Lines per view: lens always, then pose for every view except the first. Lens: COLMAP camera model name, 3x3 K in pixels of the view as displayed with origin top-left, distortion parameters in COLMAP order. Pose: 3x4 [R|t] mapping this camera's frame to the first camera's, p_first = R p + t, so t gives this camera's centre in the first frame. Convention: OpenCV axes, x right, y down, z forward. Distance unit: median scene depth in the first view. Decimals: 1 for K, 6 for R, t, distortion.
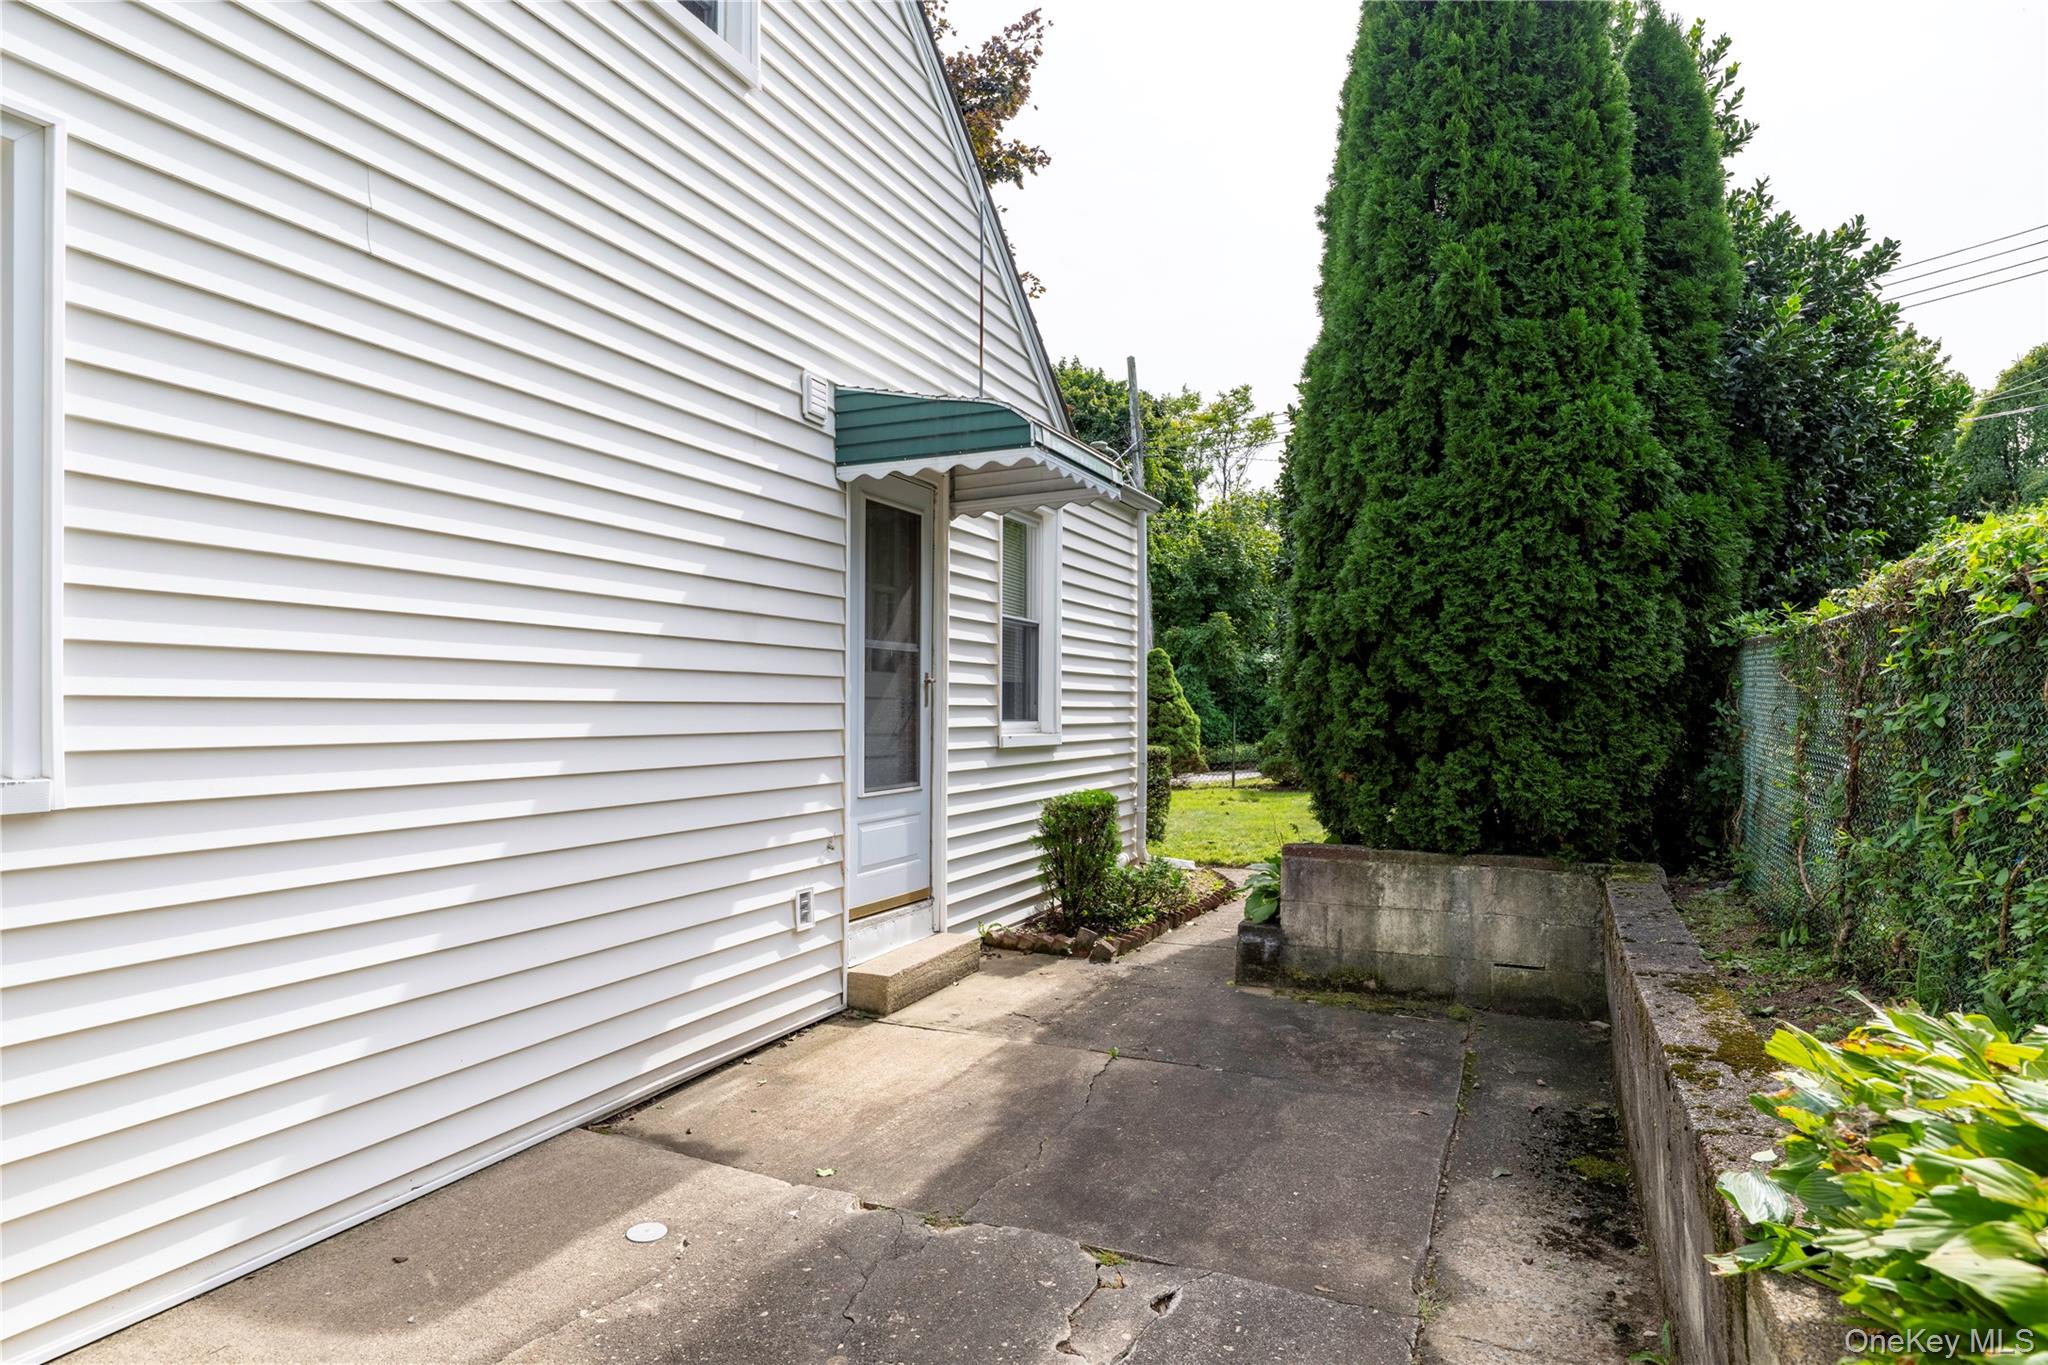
lens RADIAL K [[1161.8, 0, 1024.0], [0, 1161.8, 682.5], [0, 0, 1]] dist [0.000318, 0.000135]
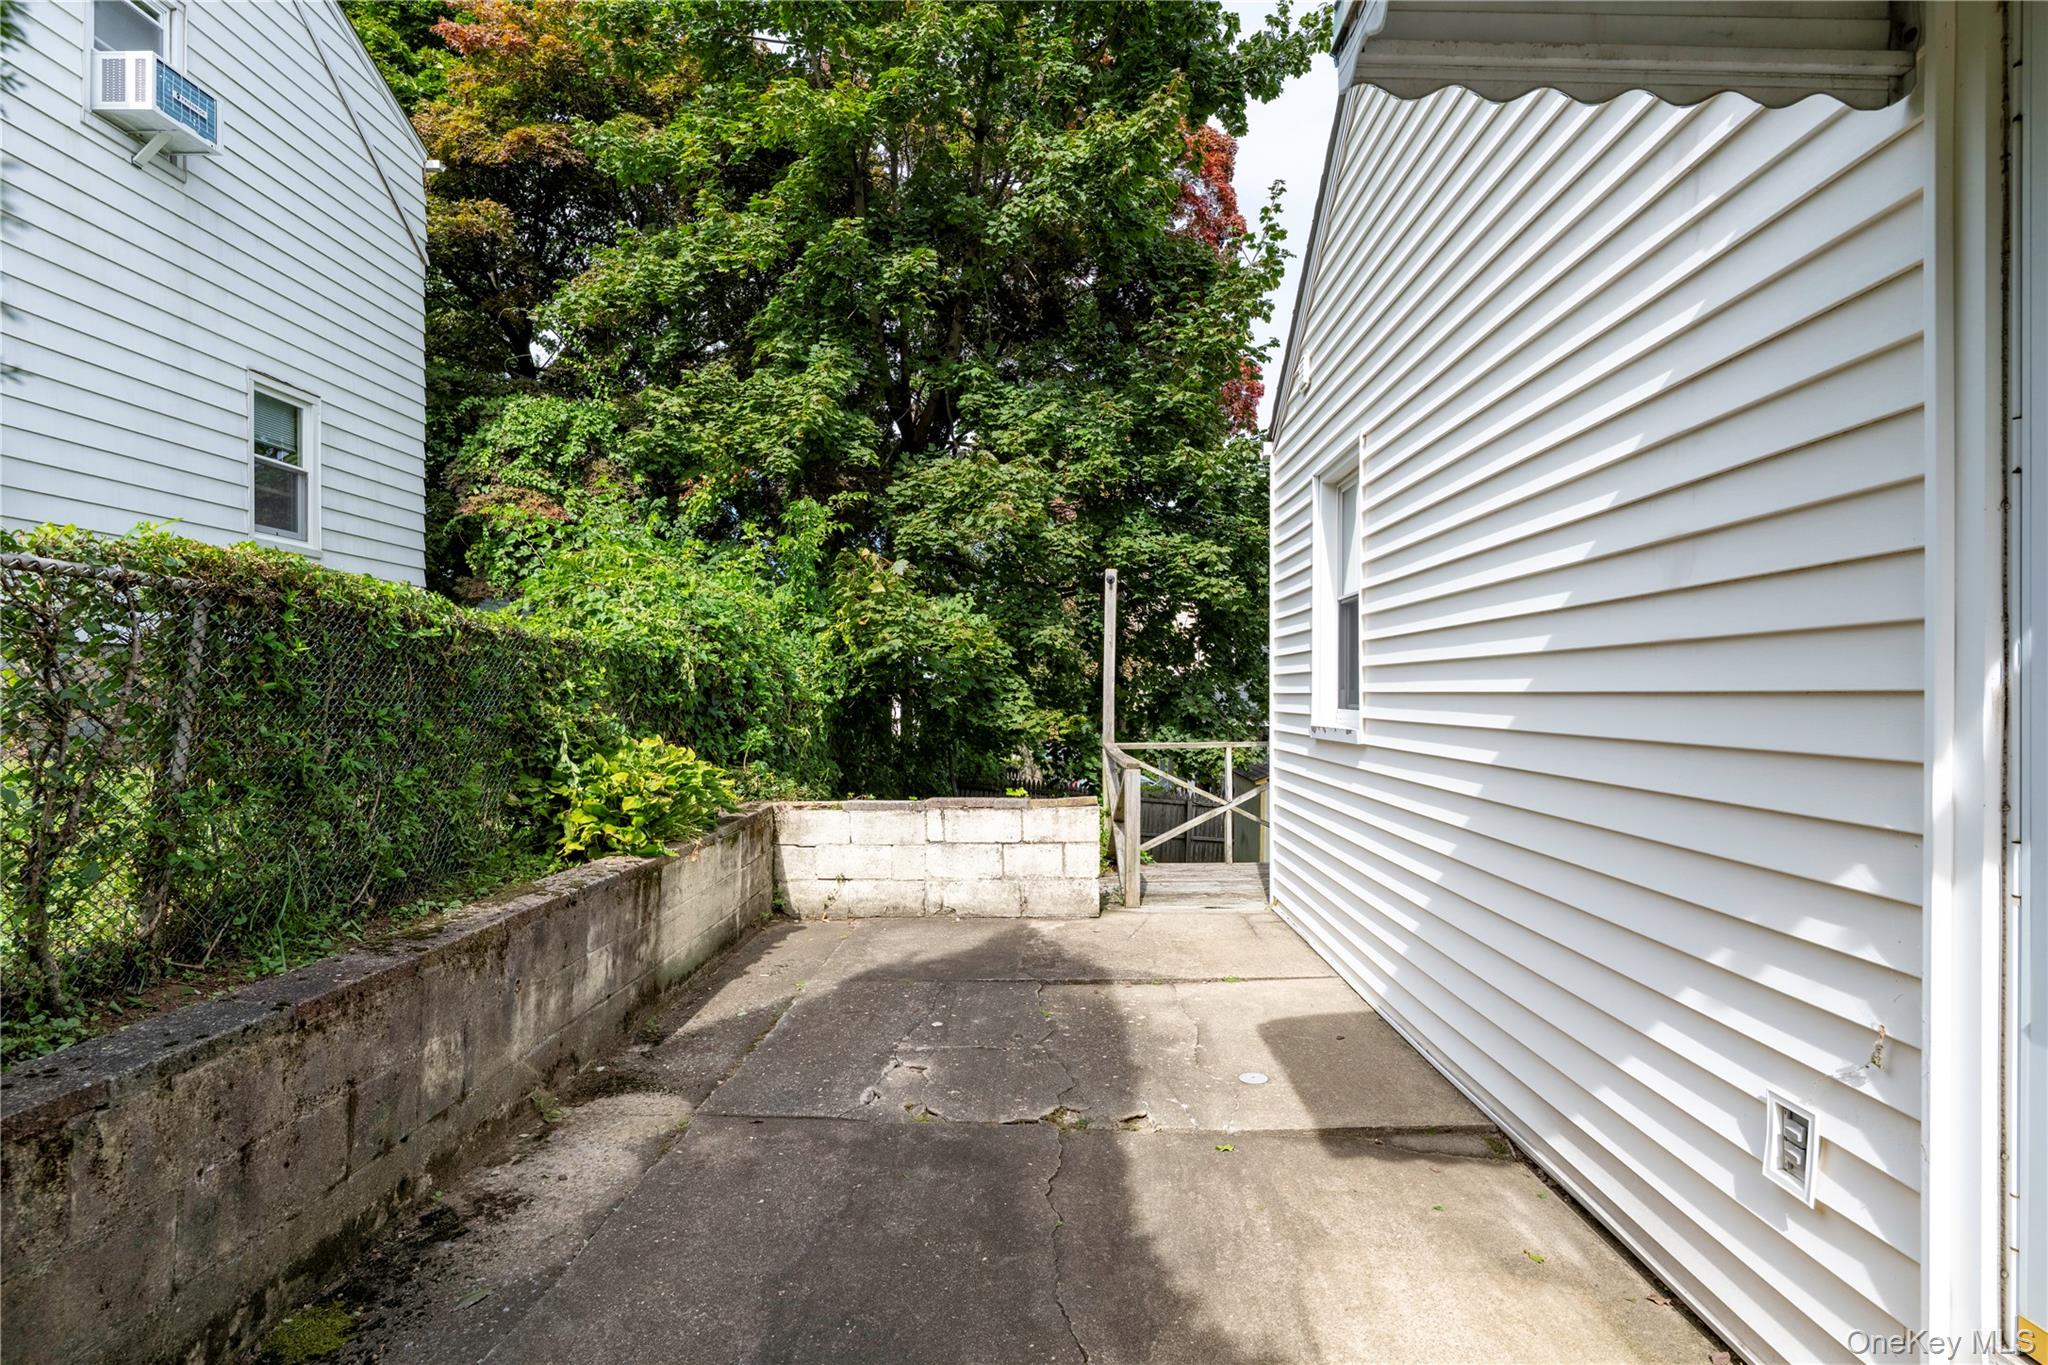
lens RADIAL K [[1013.2, 0, 1024.0], [0, 1013.2, 682.5], [0, 0, 1]] dist [0.001299, 0.000182]
pose [[-0.925842, -0.016808, -0.377537, 0.338924], [-0.005905, 0.999532, -0.030019, 0.038651], [0.377865, -0.025563, -0.925508, 1.773212]]
